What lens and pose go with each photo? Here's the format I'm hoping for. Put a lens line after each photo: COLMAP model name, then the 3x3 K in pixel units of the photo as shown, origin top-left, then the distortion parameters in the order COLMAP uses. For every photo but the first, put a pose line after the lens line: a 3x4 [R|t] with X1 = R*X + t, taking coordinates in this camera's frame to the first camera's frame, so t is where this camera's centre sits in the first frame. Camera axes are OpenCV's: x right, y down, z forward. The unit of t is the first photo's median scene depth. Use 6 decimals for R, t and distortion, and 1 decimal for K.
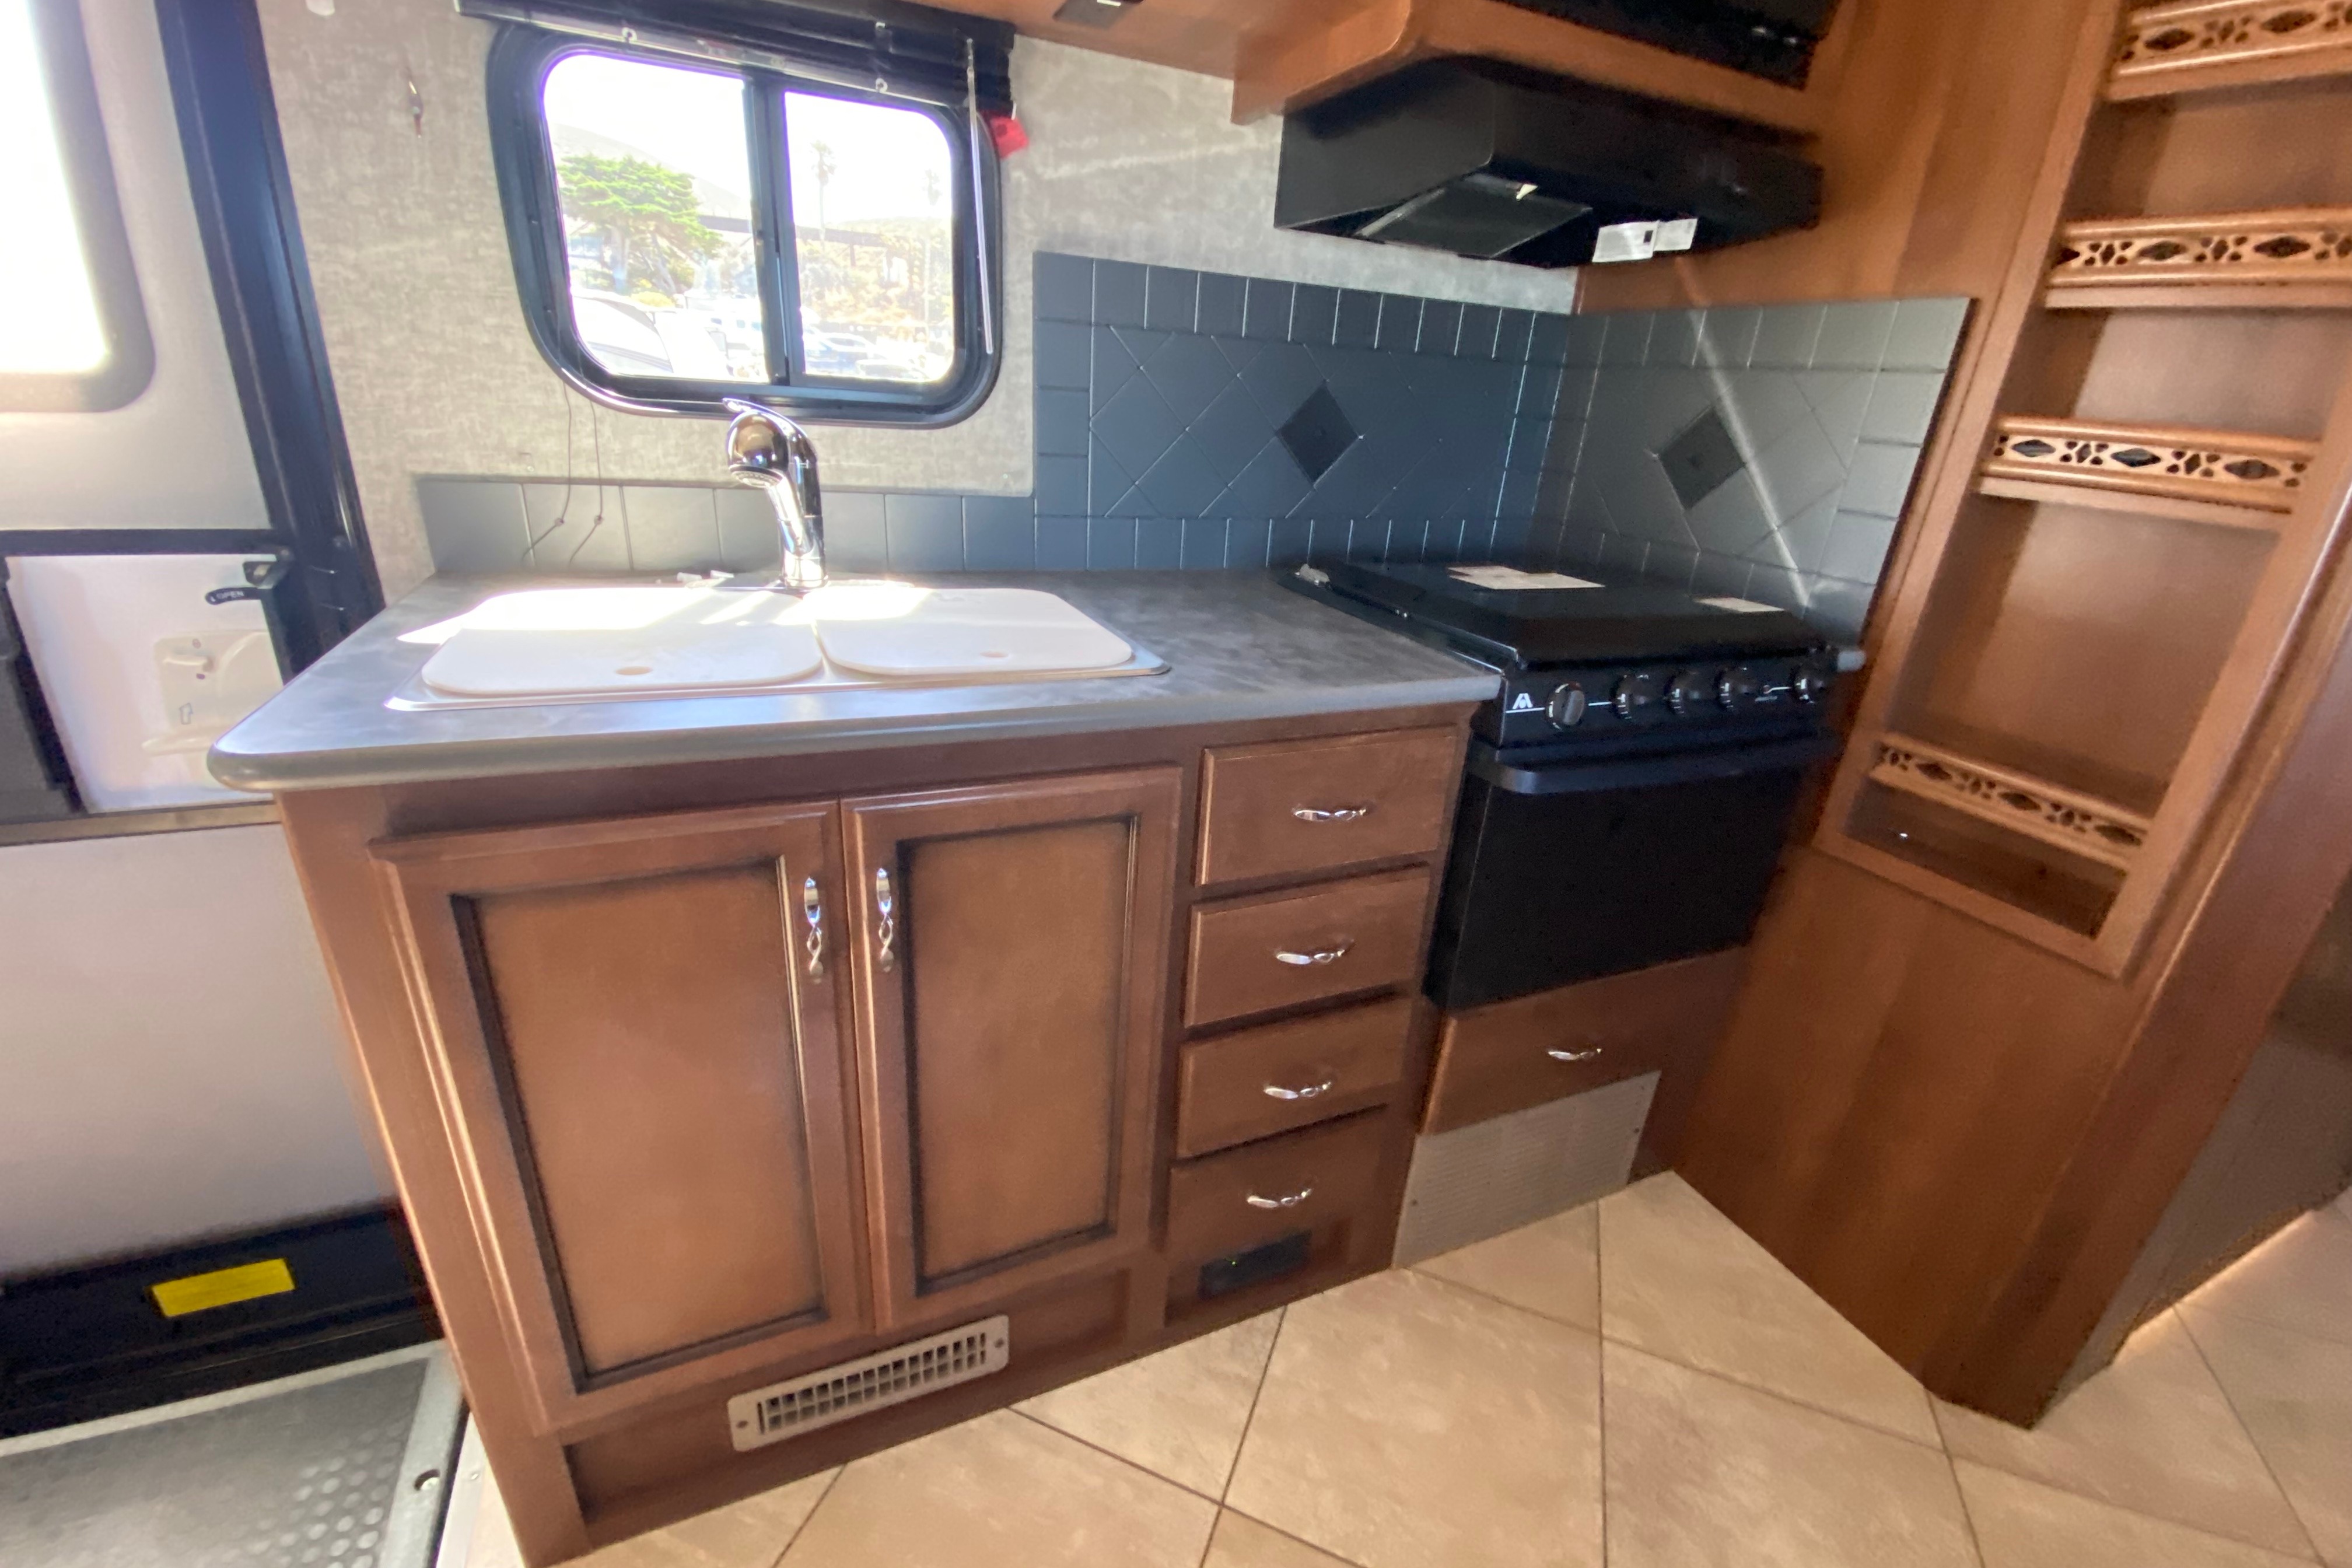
lens RADIAL K [[987.2, 0, 1178.5], [0, 987.2, 791.7], [0, 0, 1]] dist [0.004009, -0.000068]
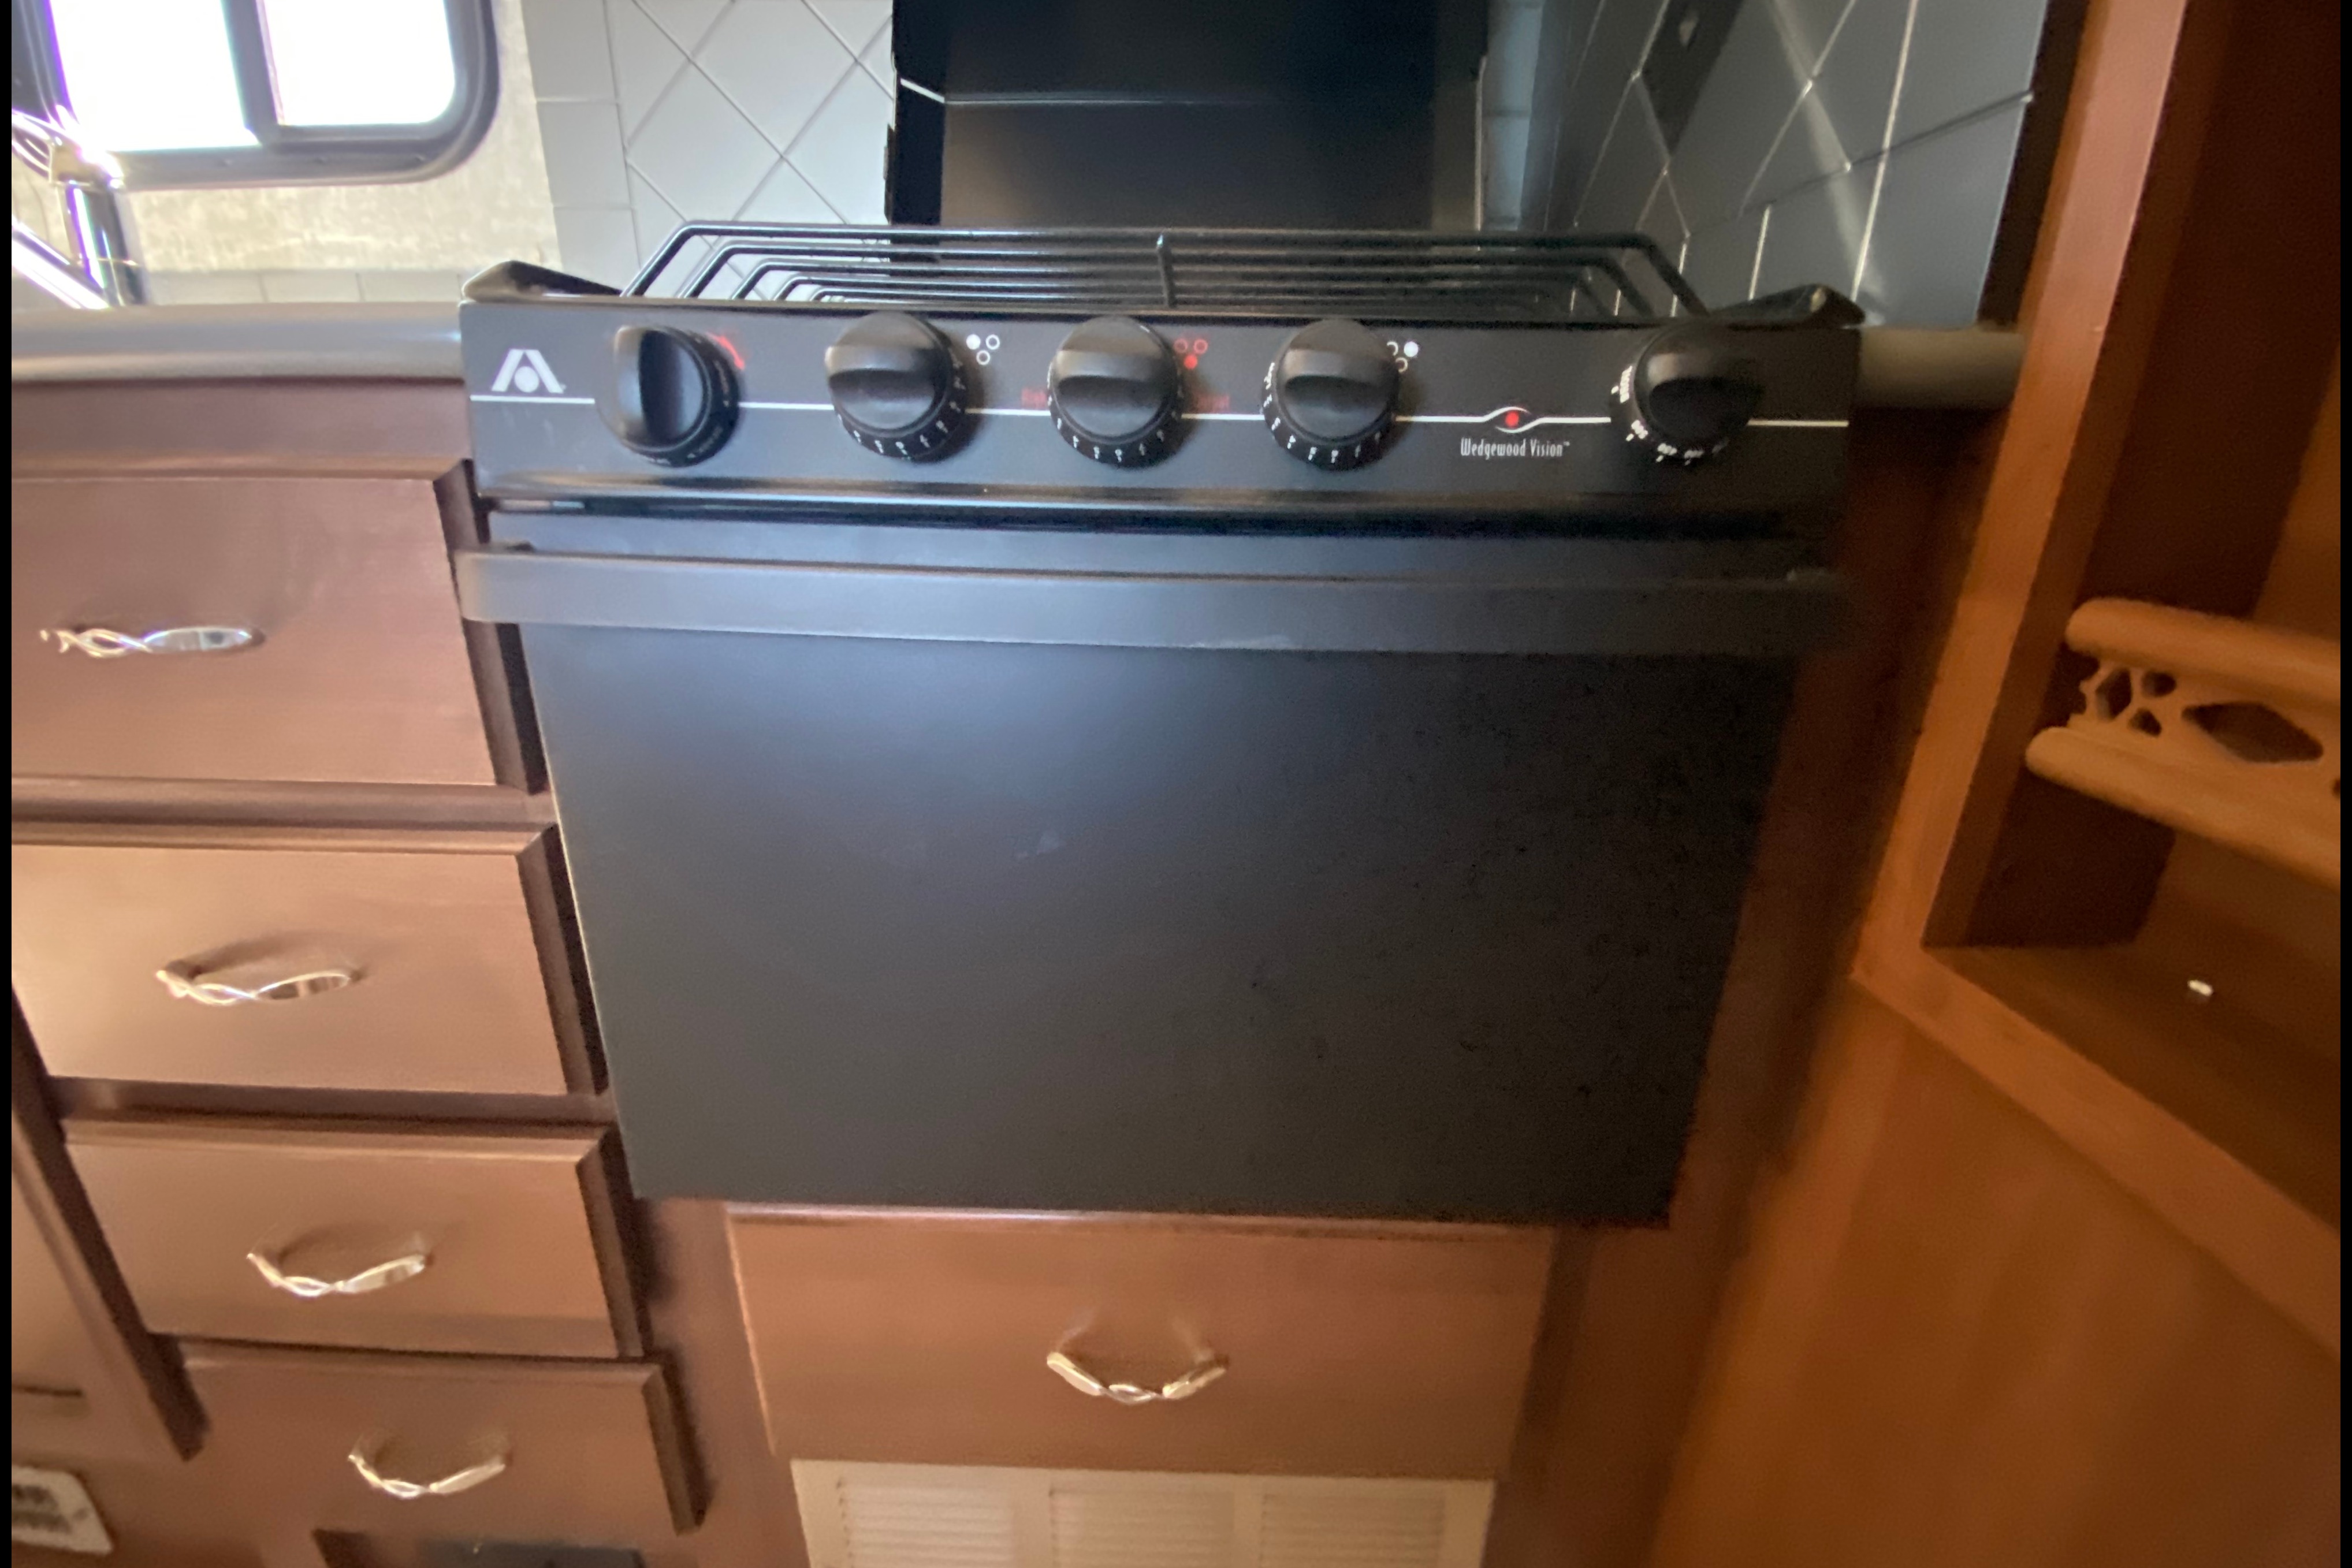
lens RADIAL K [[987.1, 0, 1168.5], [0, 987.1, 768.0], [0, 0, 1]] dist [0.004009, -0.000068]
pose [[0.909644, 0.078713, -0.407862, 0.574967], [-0.108094, 0.992910, -0.049457, 0.031446], [0.401078, 0.089076, 0.911703, 0.607593]]
